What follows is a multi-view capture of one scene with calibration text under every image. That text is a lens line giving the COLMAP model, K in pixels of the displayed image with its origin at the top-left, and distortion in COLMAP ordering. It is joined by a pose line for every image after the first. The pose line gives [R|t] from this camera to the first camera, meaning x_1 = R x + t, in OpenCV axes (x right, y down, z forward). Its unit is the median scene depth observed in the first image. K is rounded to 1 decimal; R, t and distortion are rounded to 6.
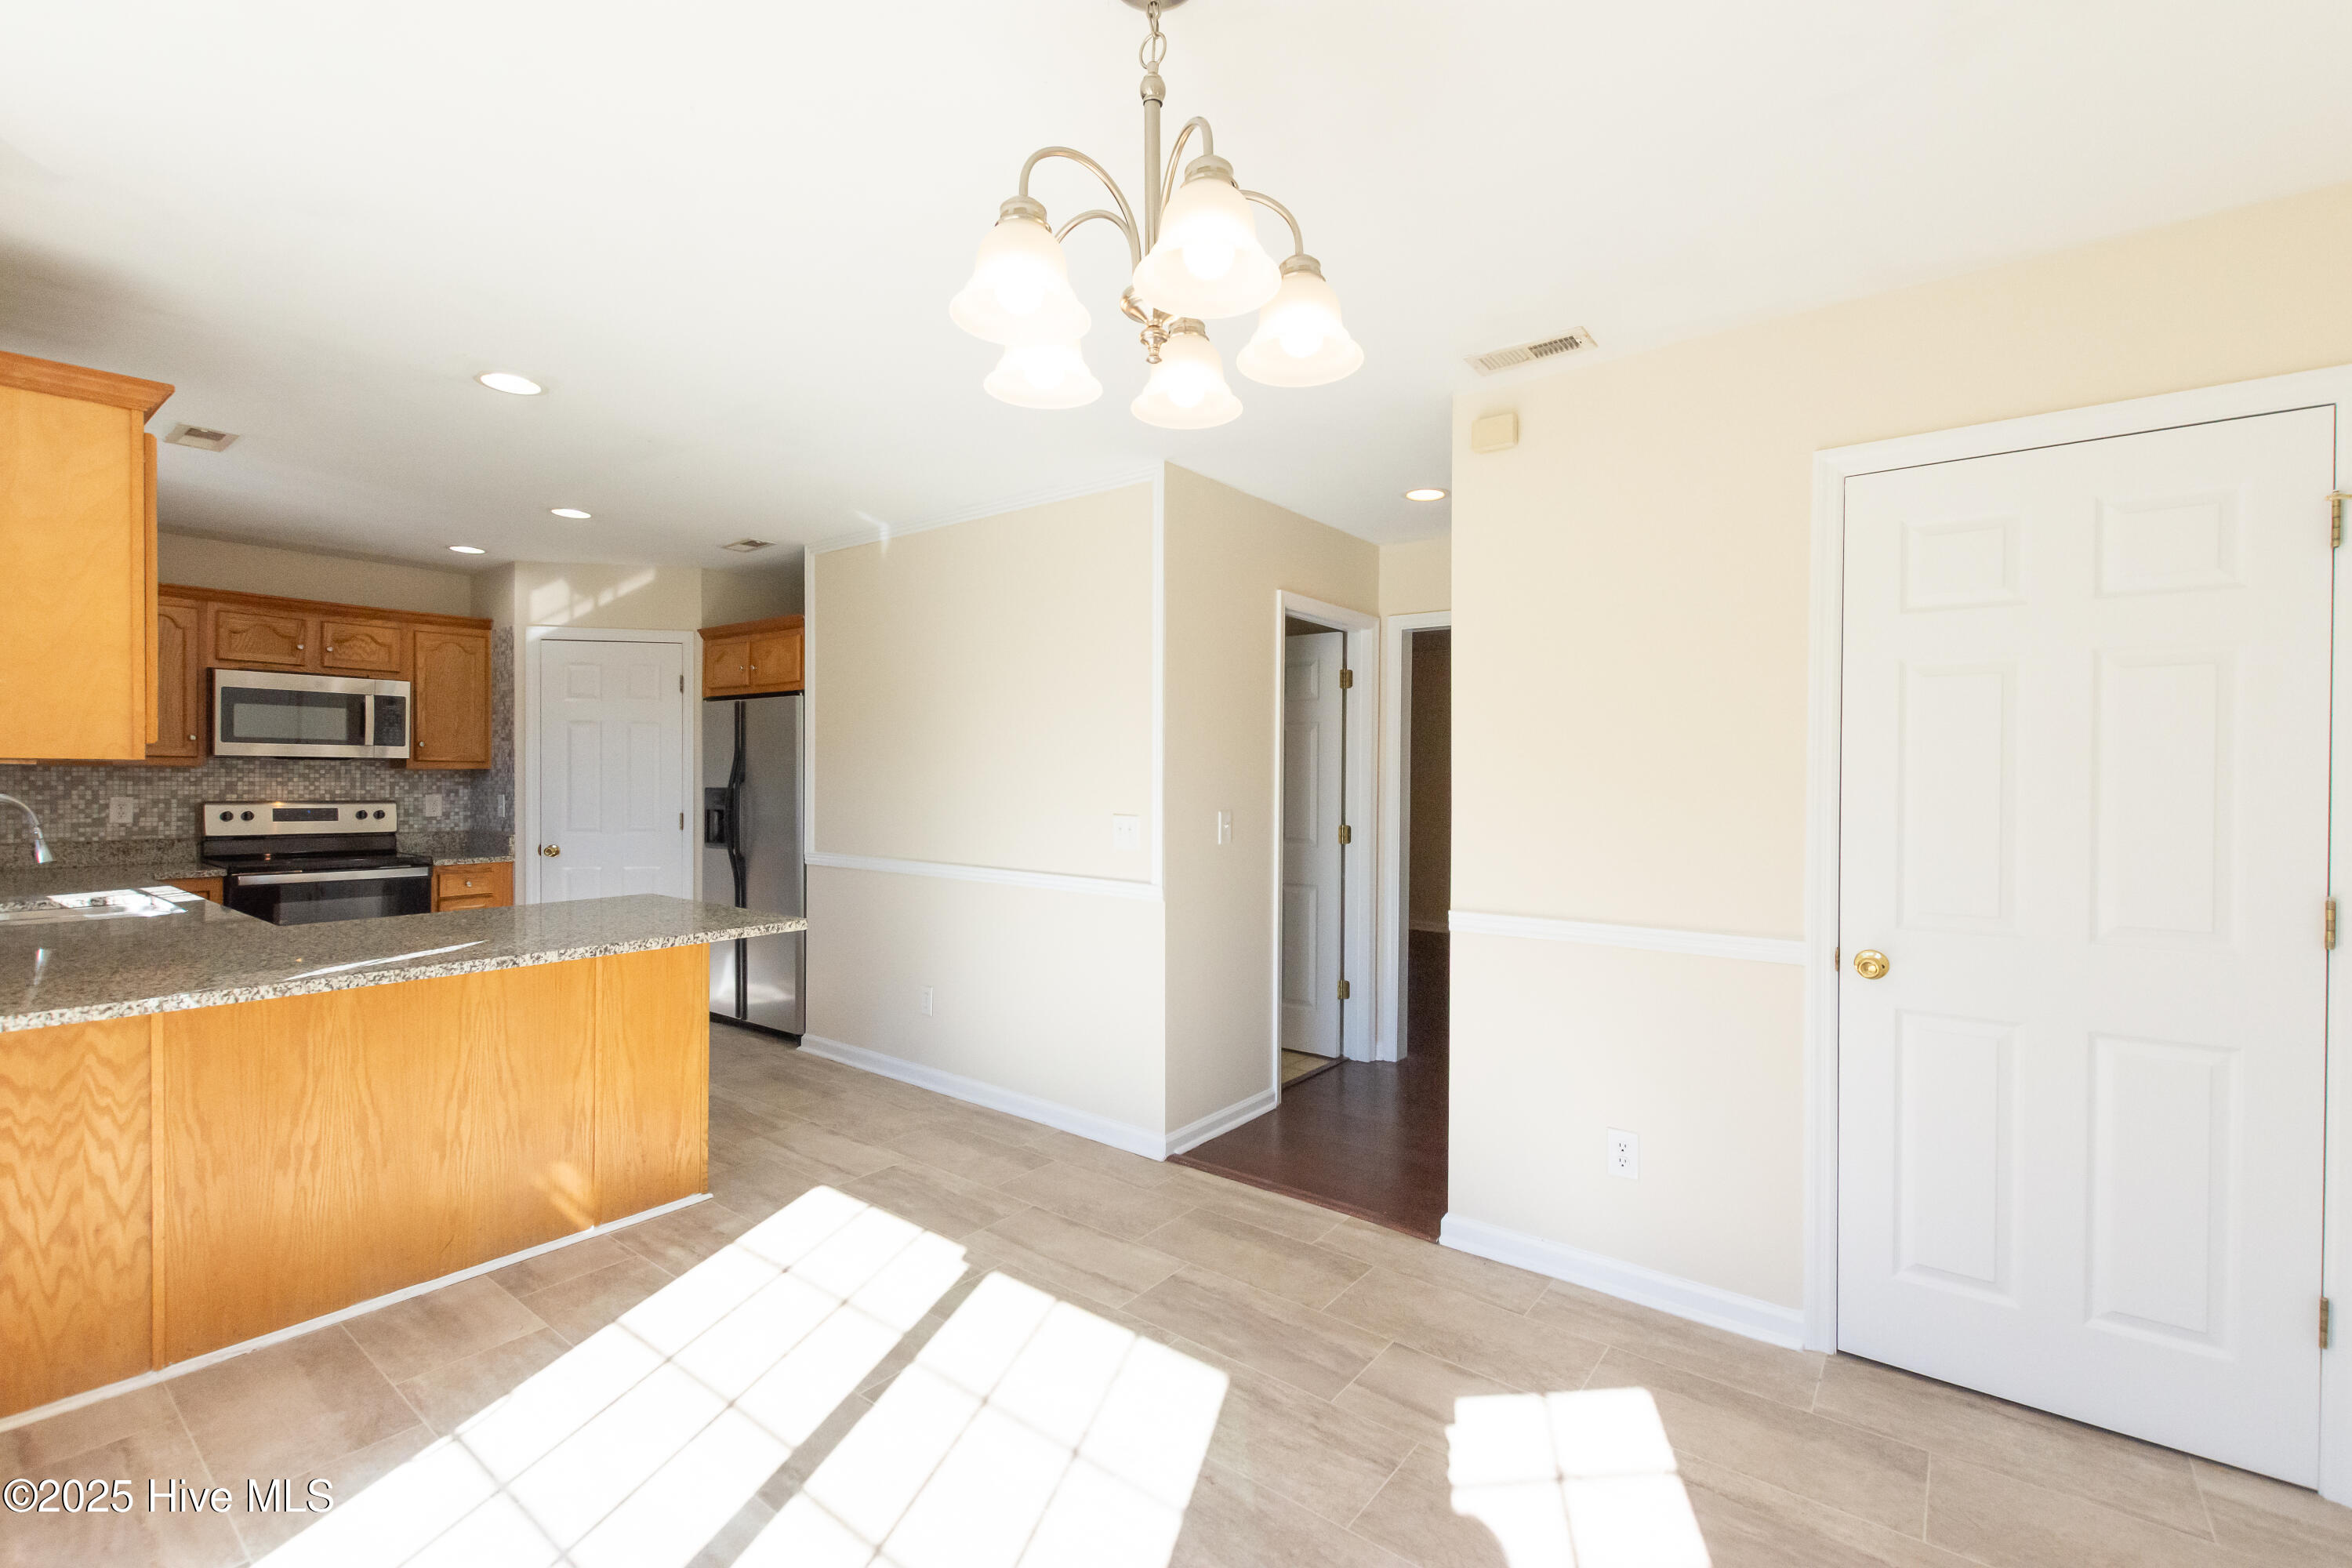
lens RADIAL K [[1013.4, 0, 1176.2], [0, 1013.4, 795.0], [0, 0, 1]] dist [0.002584, -0.001004]
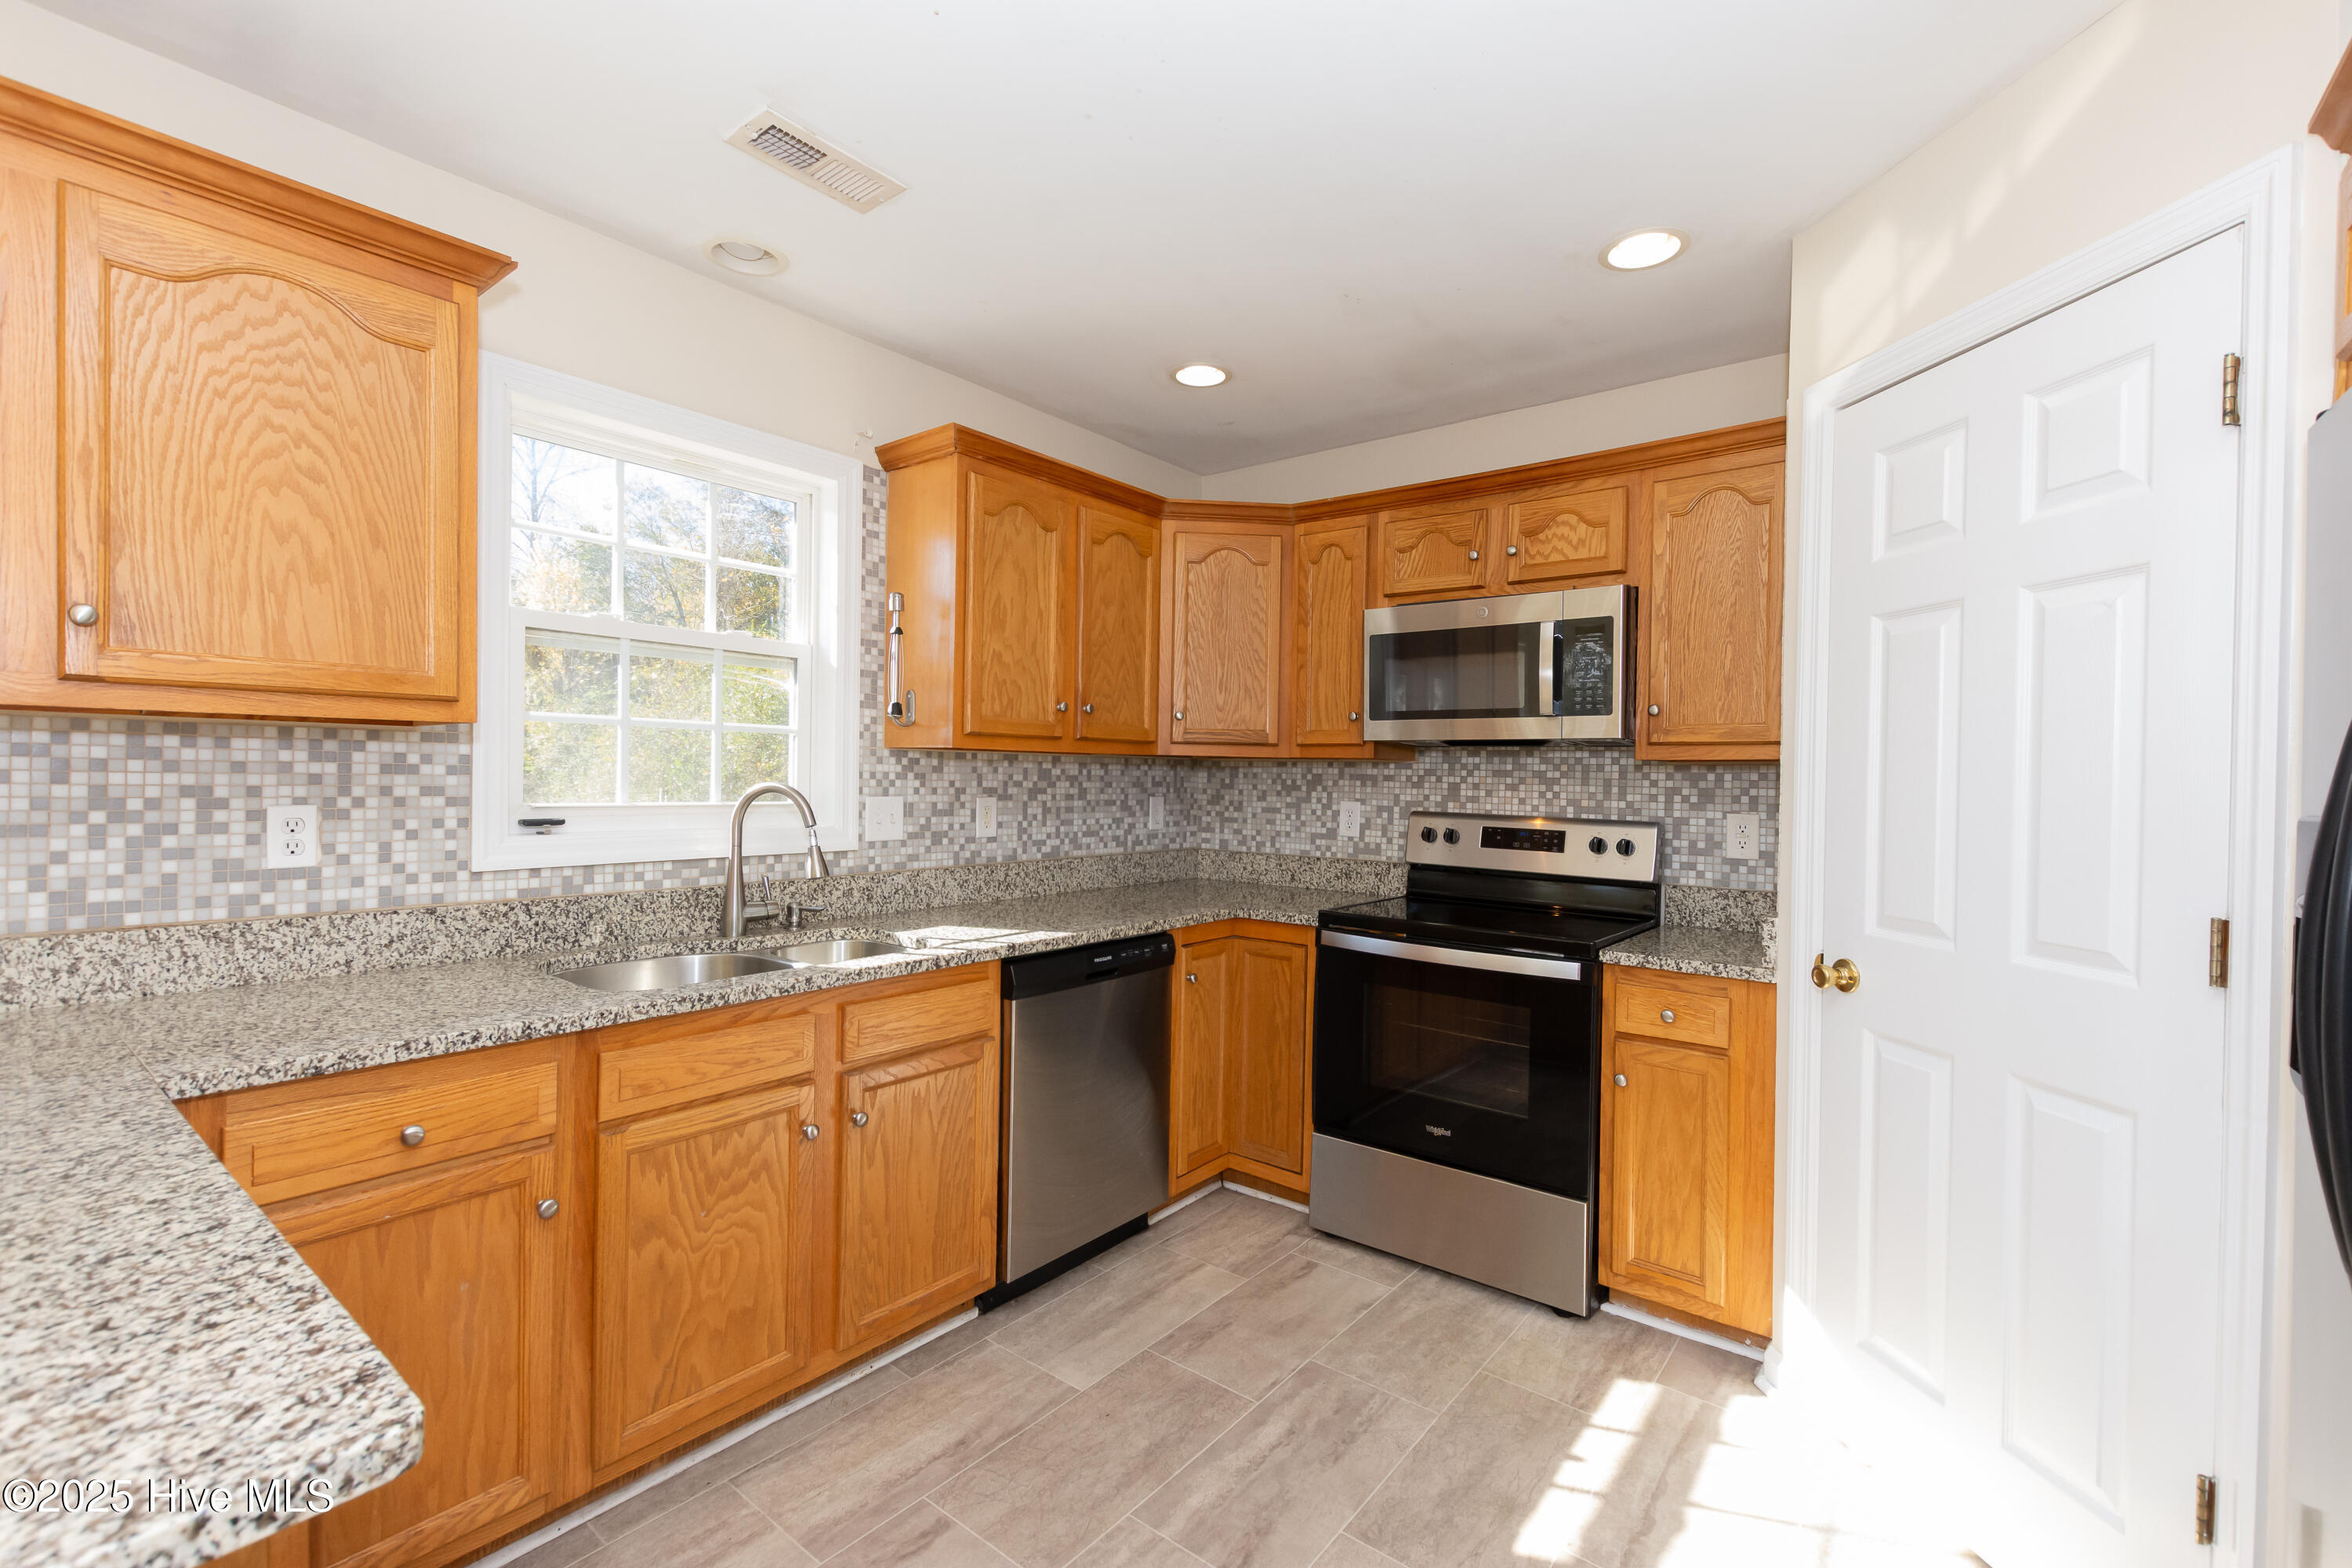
lens RADIAL K [[1013.4, 0, 1178.7], [0, 1013.4, 794.0], [0, 0, 1]] dist [0.002584, -0.001004]
pose [[-0.007352, 0.009211, -0.999931, -0.280639], [-0.034957, 0.999344, 0.009463, -0.006508], [0.999362, 0.035024, -0.007025, 0.871920]]
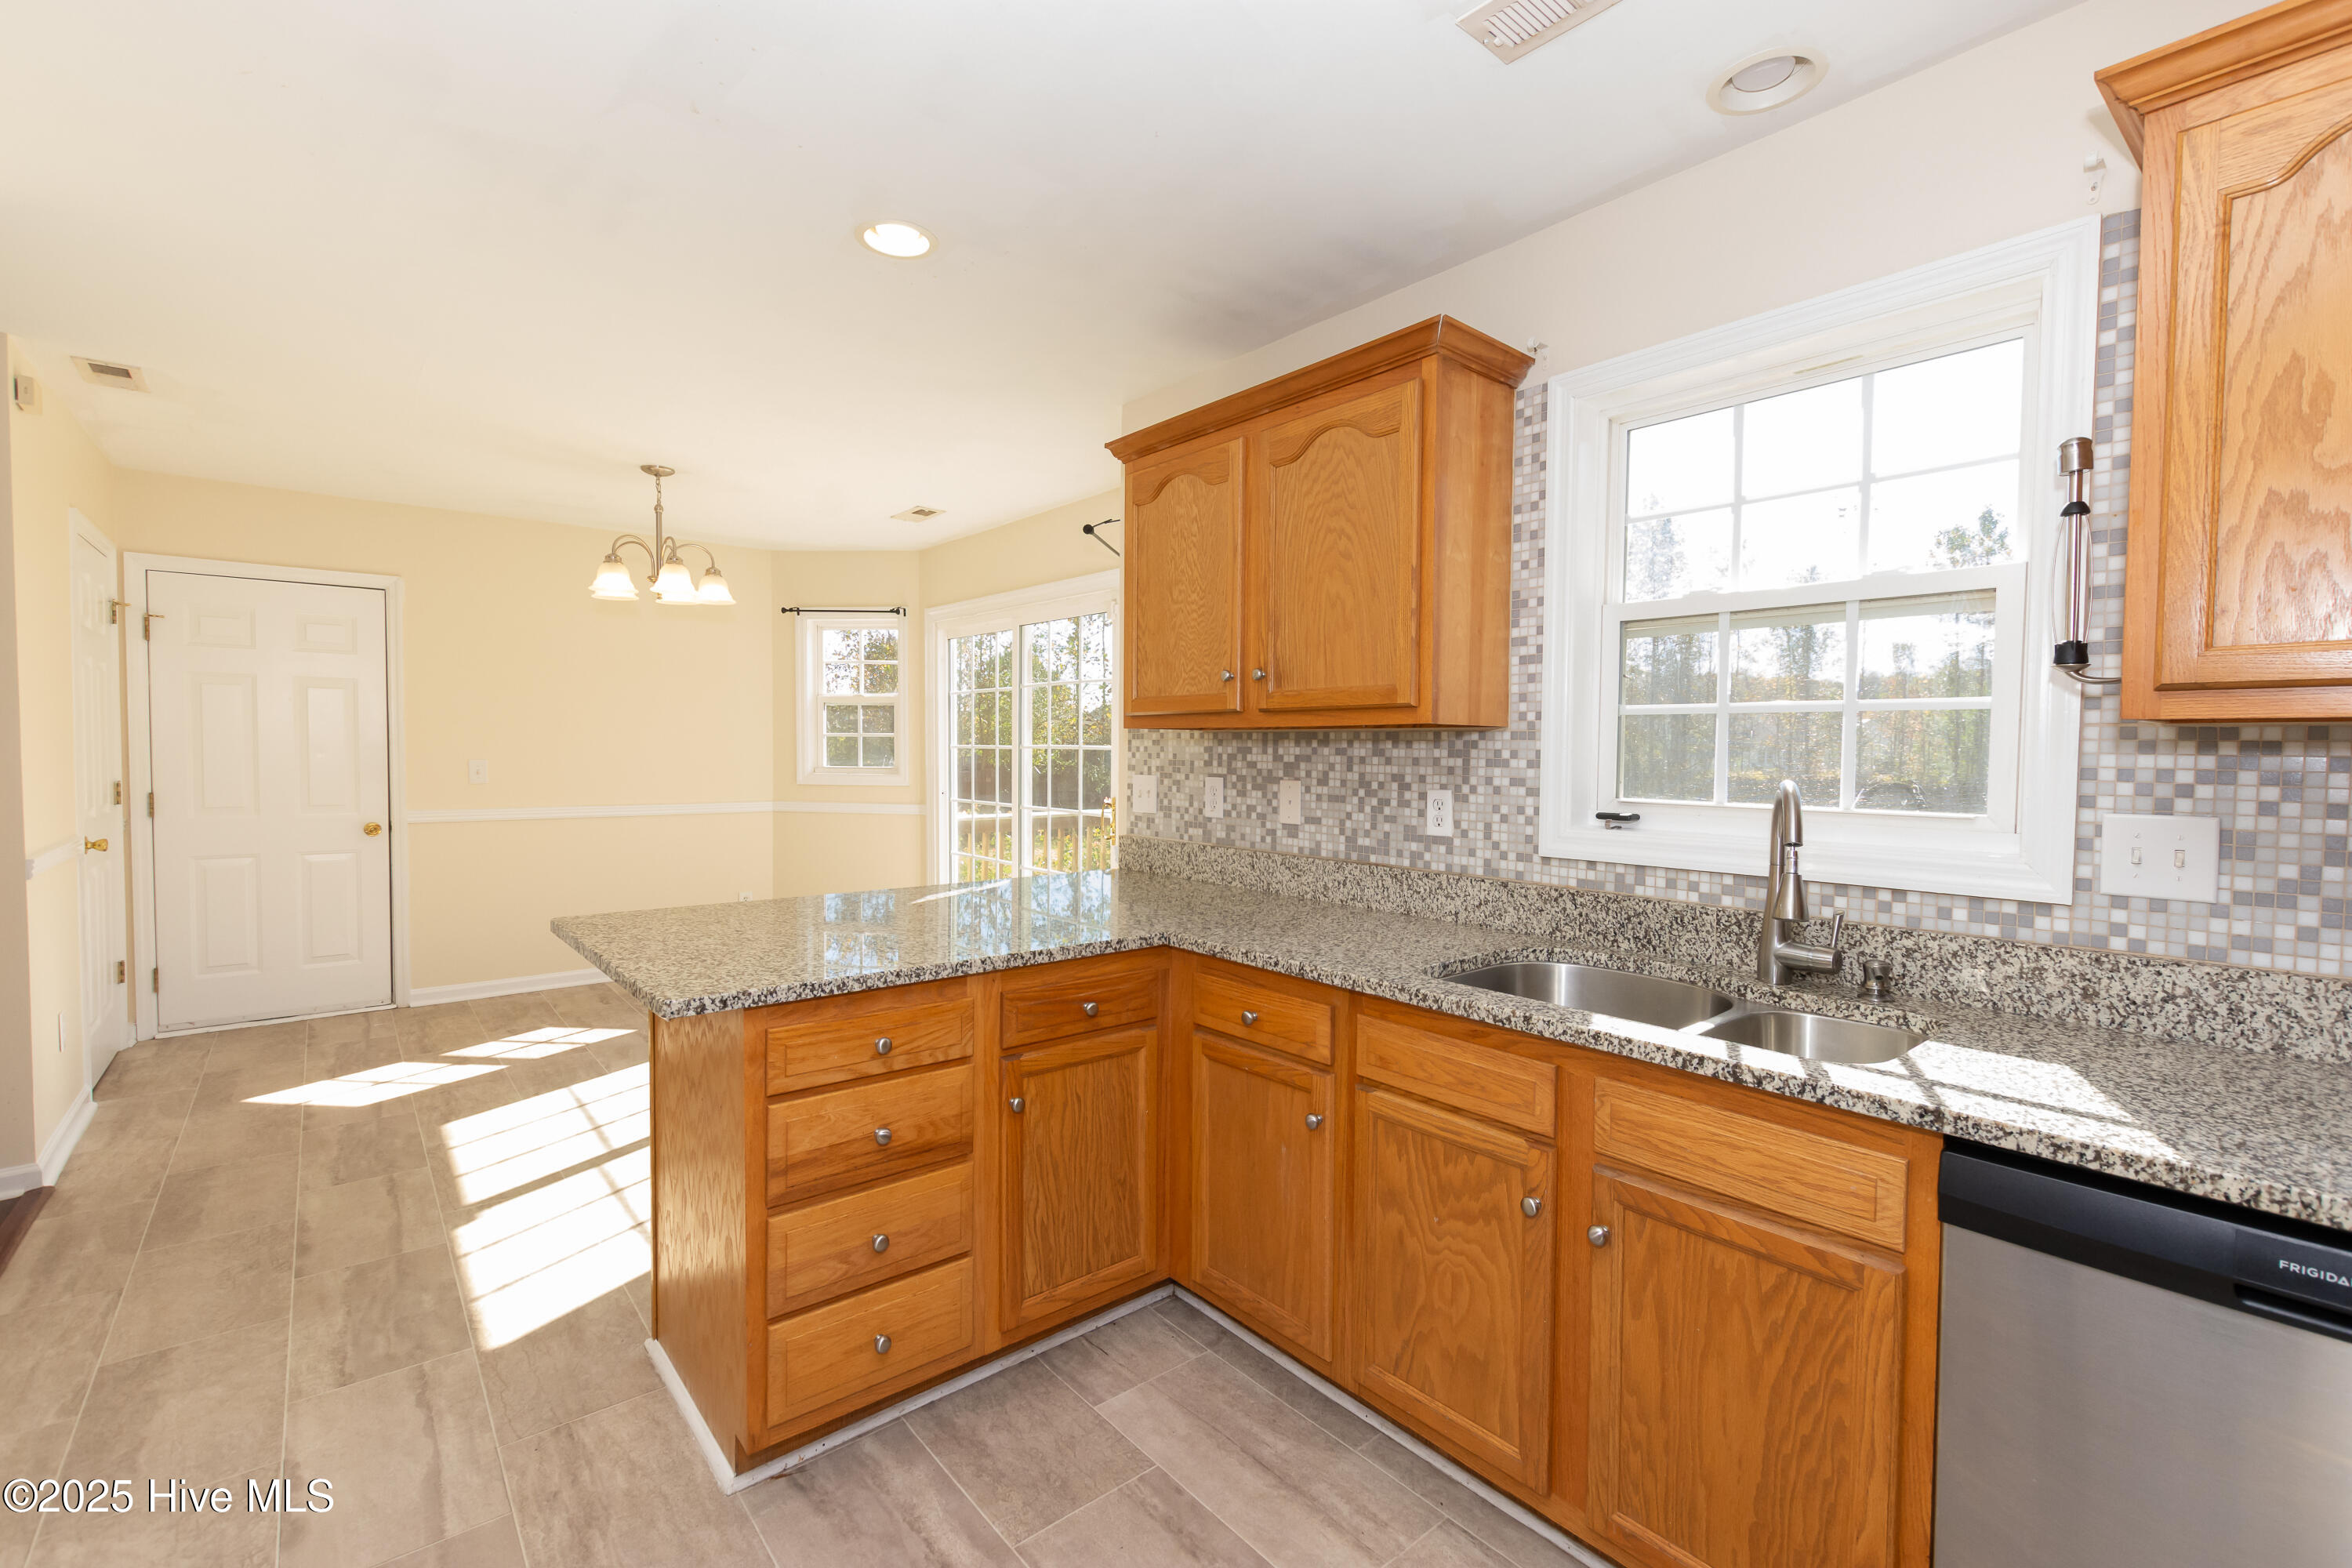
lens RADIAL K [[1013.4, 0, 1176.9], [0, 1013.4, 790.7], [0, 0, 1]] dist [0.002584, -0.001004]
pose [[-0.976931, -0.024465, 0.212151, -0.643309], [-0.011440, 0.997985, 0.062409, -0.017309], [-0.213250, 0.058542, -0.975242, 1.069388]]
